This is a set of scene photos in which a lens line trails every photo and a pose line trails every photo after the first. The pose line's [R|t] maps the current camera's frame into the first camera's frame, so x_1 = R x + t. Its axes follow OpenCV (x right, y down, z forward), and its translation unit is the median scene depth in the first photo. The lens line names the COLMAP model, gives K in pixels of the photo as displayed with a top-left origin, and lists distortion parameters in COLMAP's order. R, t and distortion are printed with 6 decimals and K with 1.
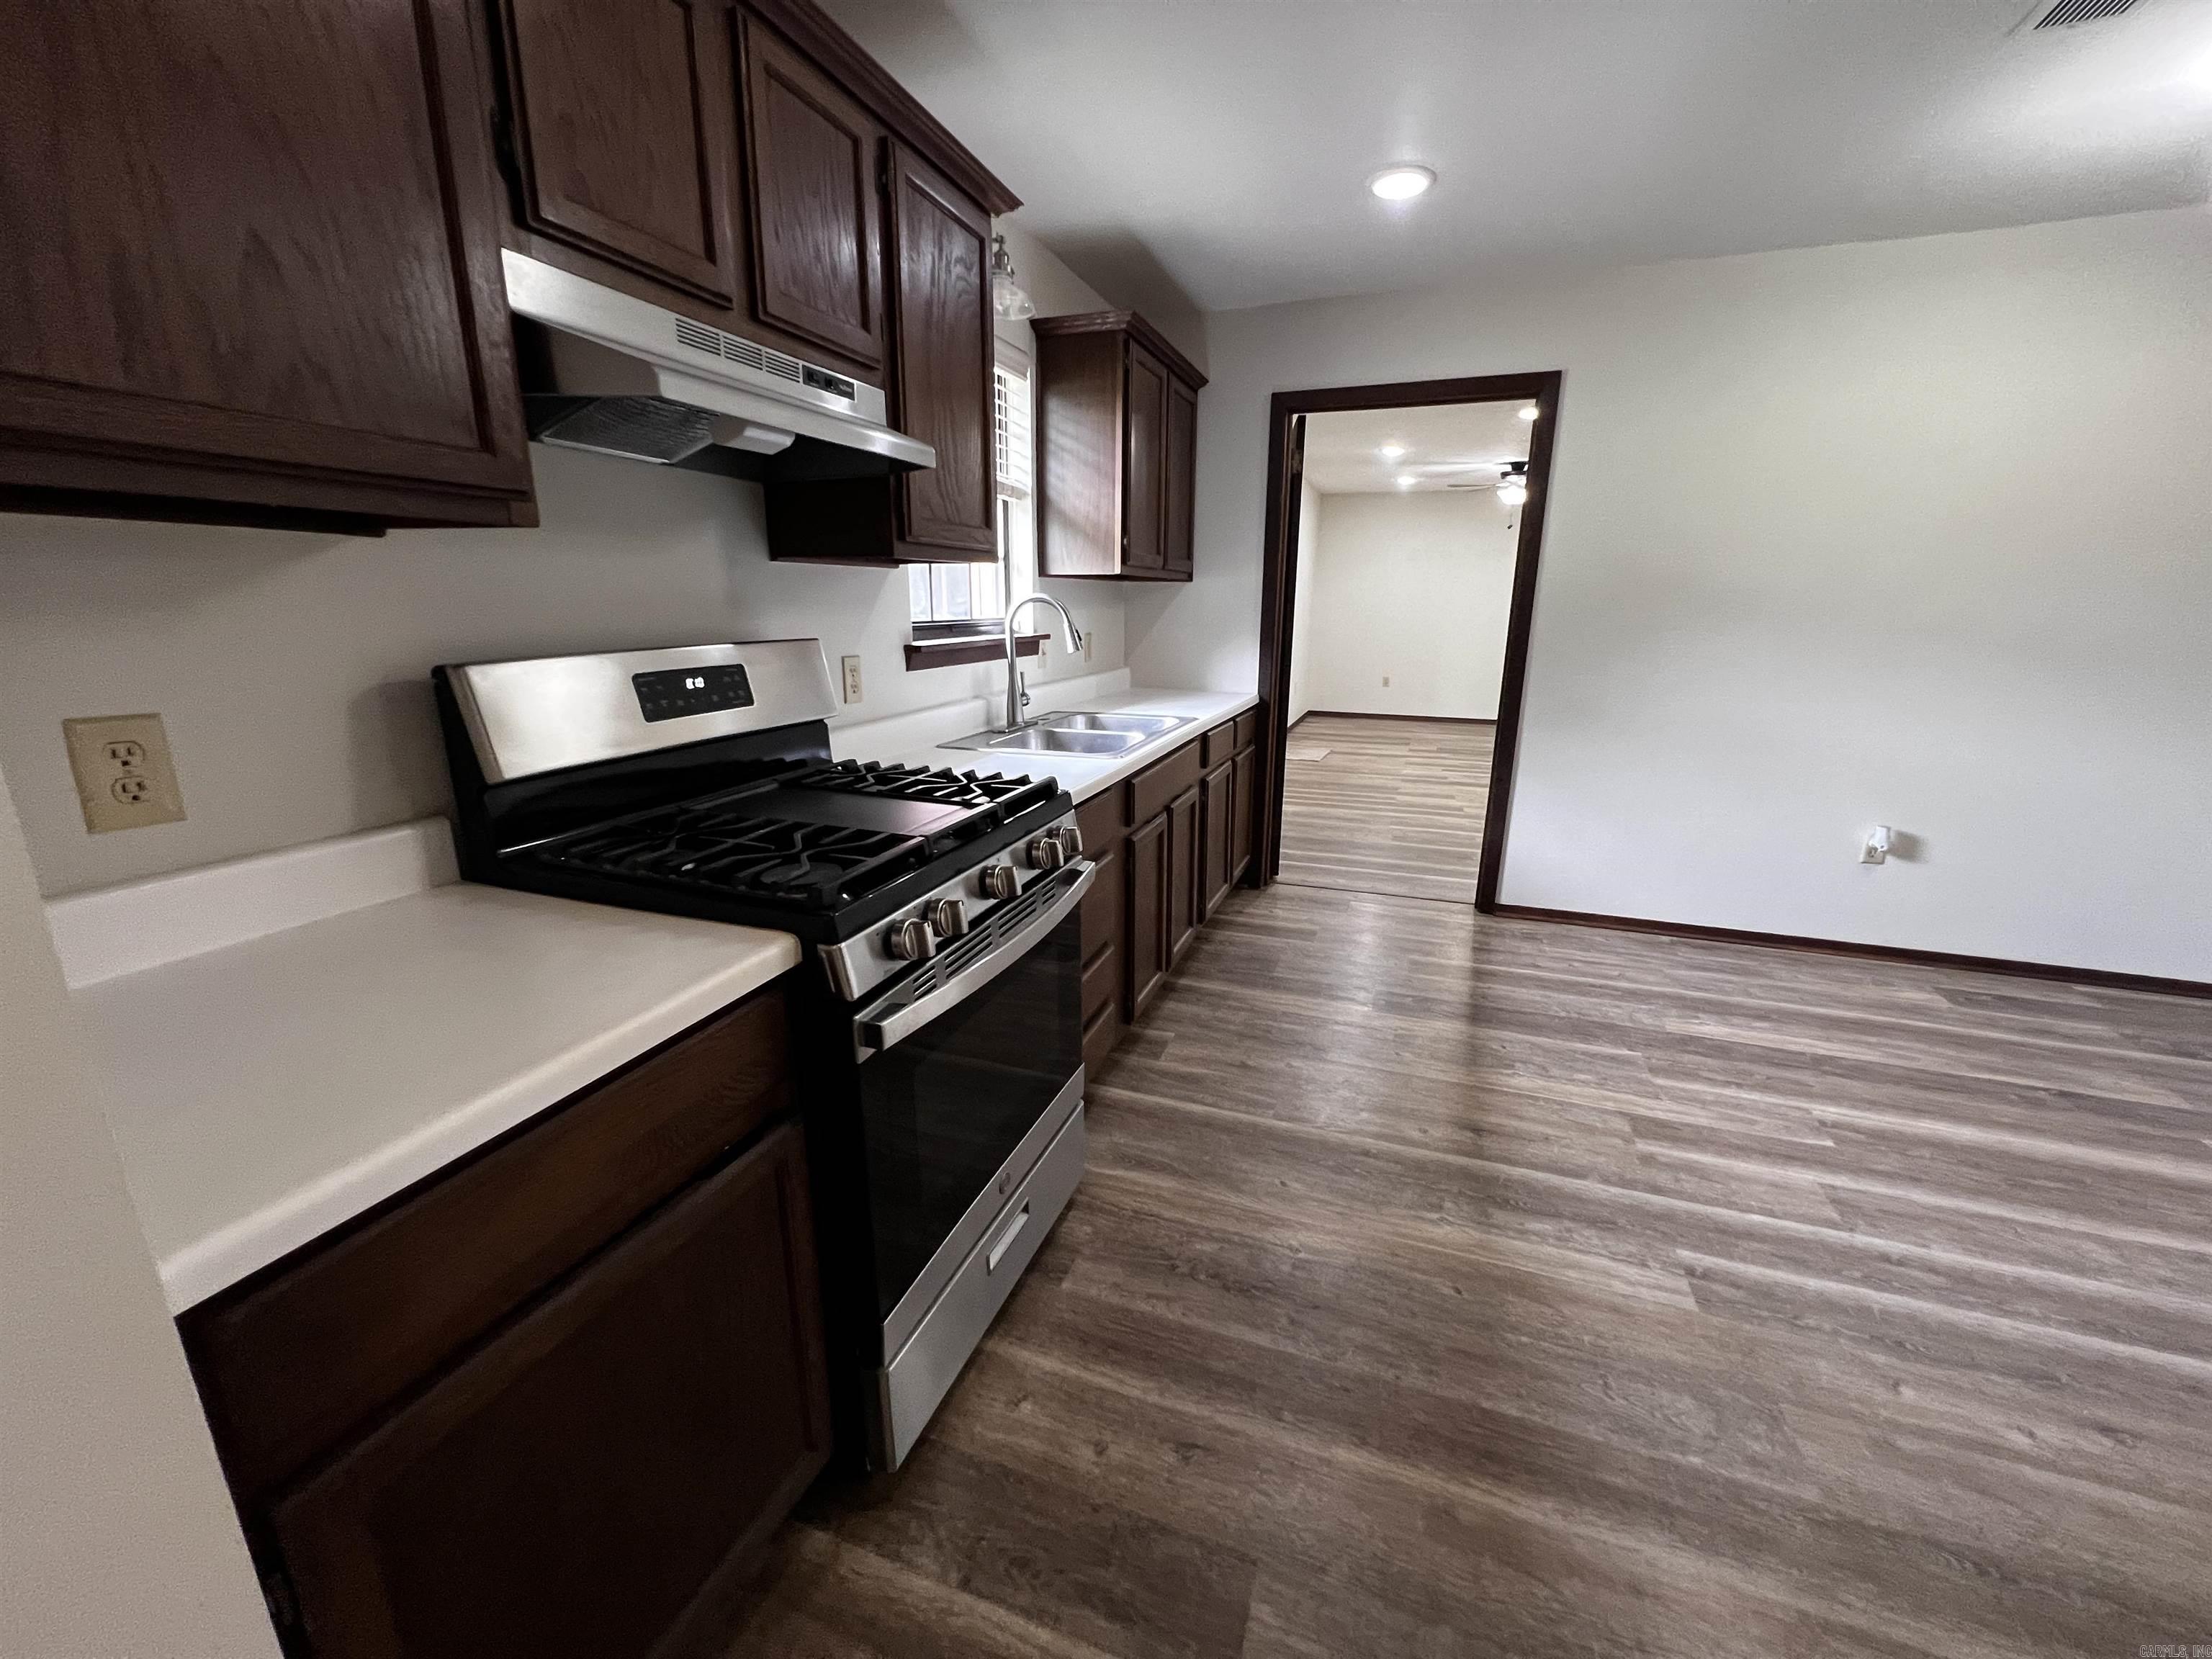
lens RADIAL K [[880.8, 0, 1106.7], [0, 880.8, 834.0], [0, 0, 1]] dist [0.000549, 0.000036]
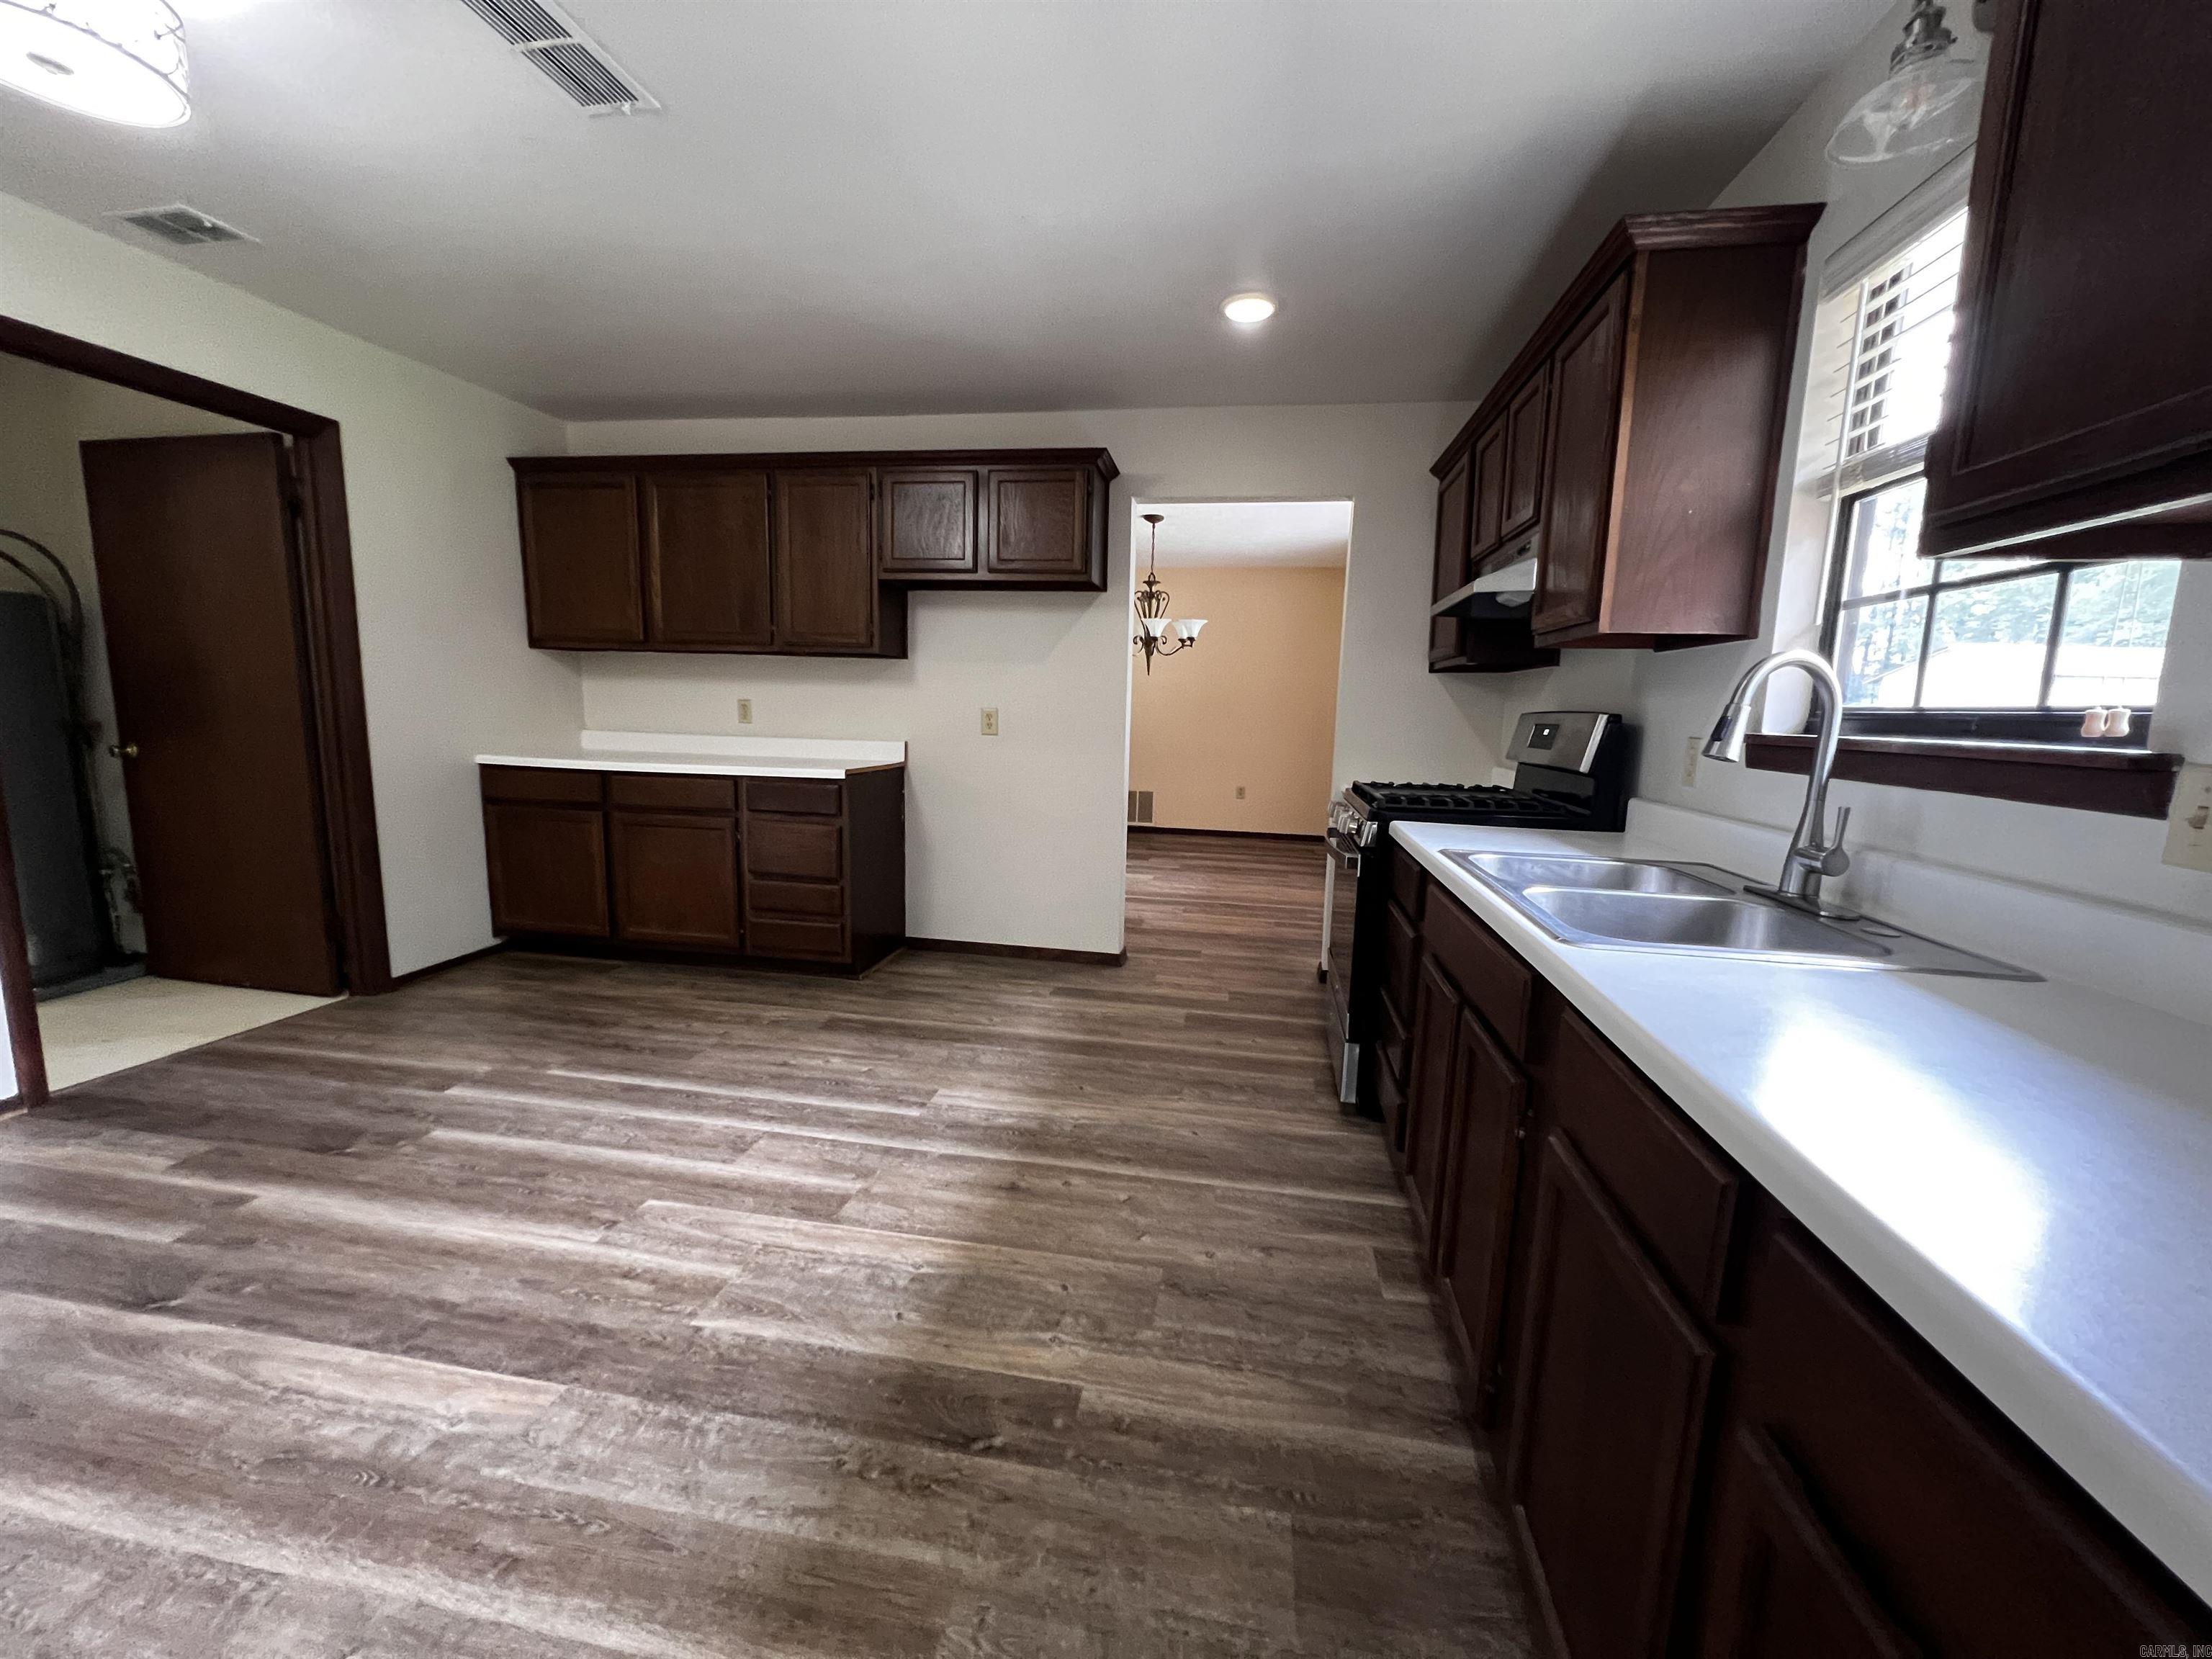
lens RADIAL K [[880.8, 0, 1106.7], [0, 880.8, 834.0], [0, 0, 1]] dist [0.000549, 0.000036]
pose [[-0.982554, -0.005442, -0.185900, 0.521658], [-0.079034, 0.917043, 0.390878, -0.433478], [0.168351, 0.398751, -0.901474, 1.813062]]
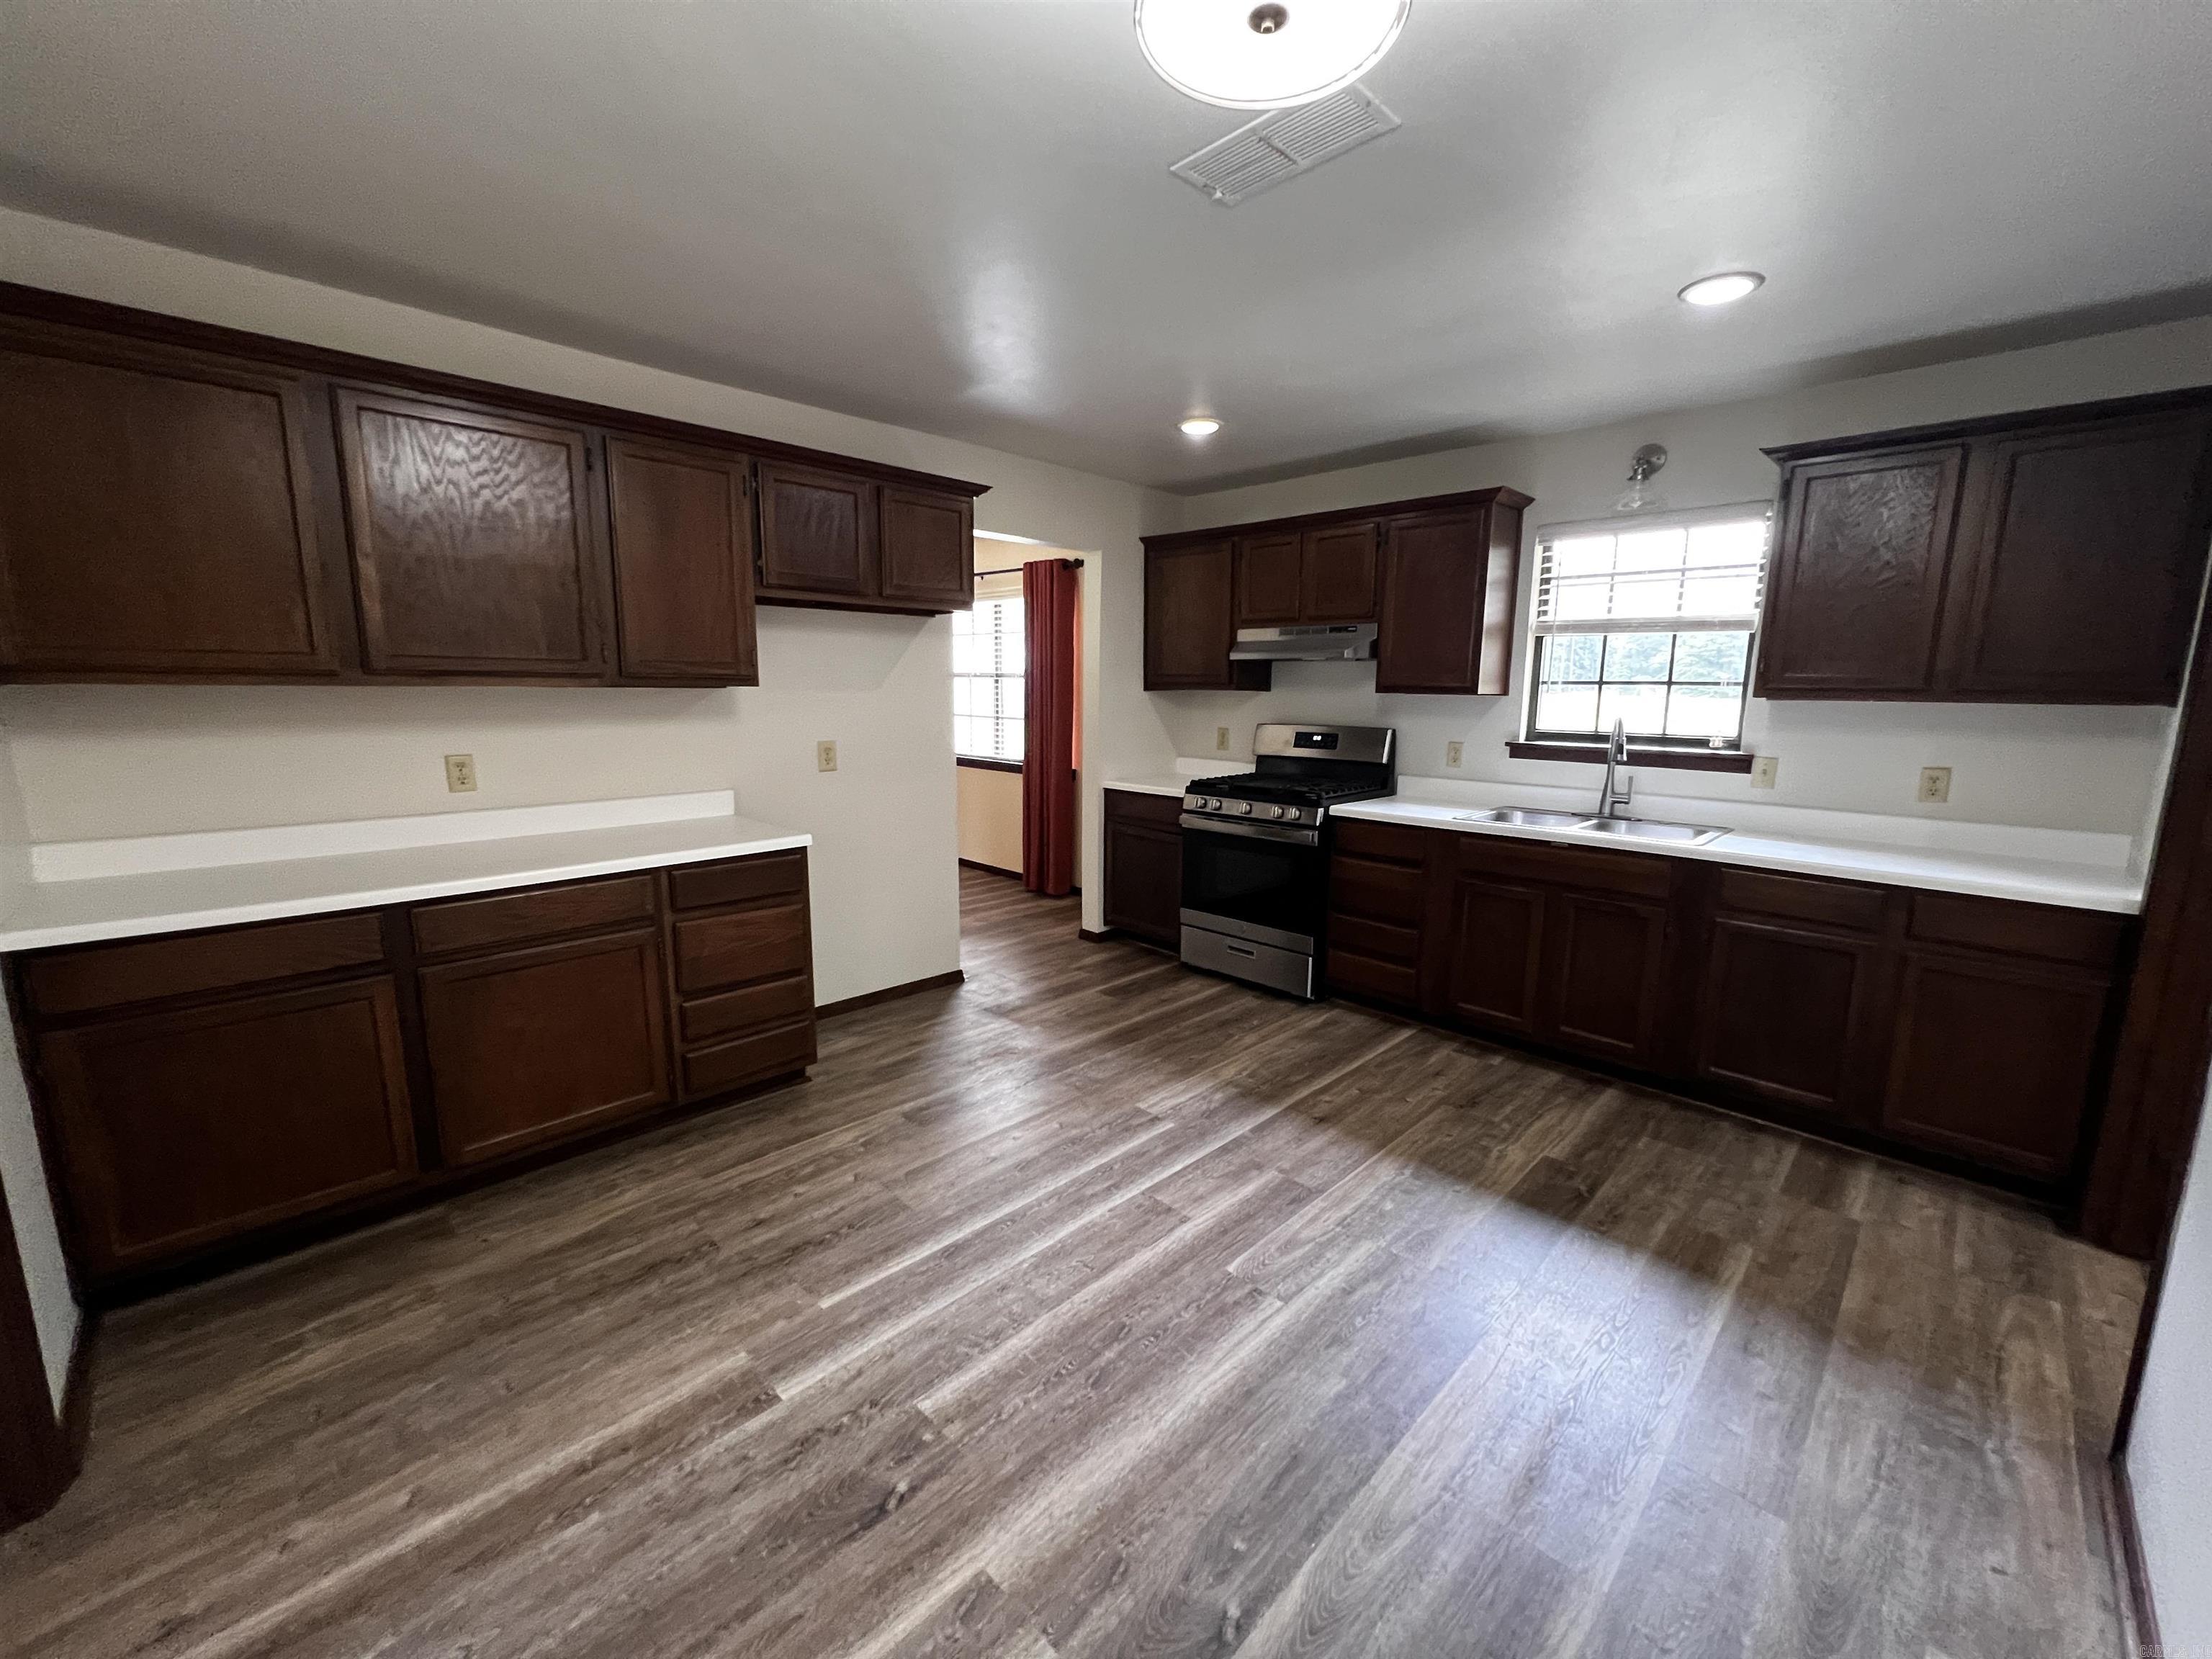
lens RADIAL K [[880.8, 0, 1106.7], [0, 880.8, 834.0], [0, 0, 1]] dist [0.000549, 0.000036]
pose [[-0.416937, 0.146773, -0.897007, 1.720104], [-0.245465, 0.932026, 0.266598, -0.337855], [0.875163, 0.331338, -0.352569, 1.082440]]
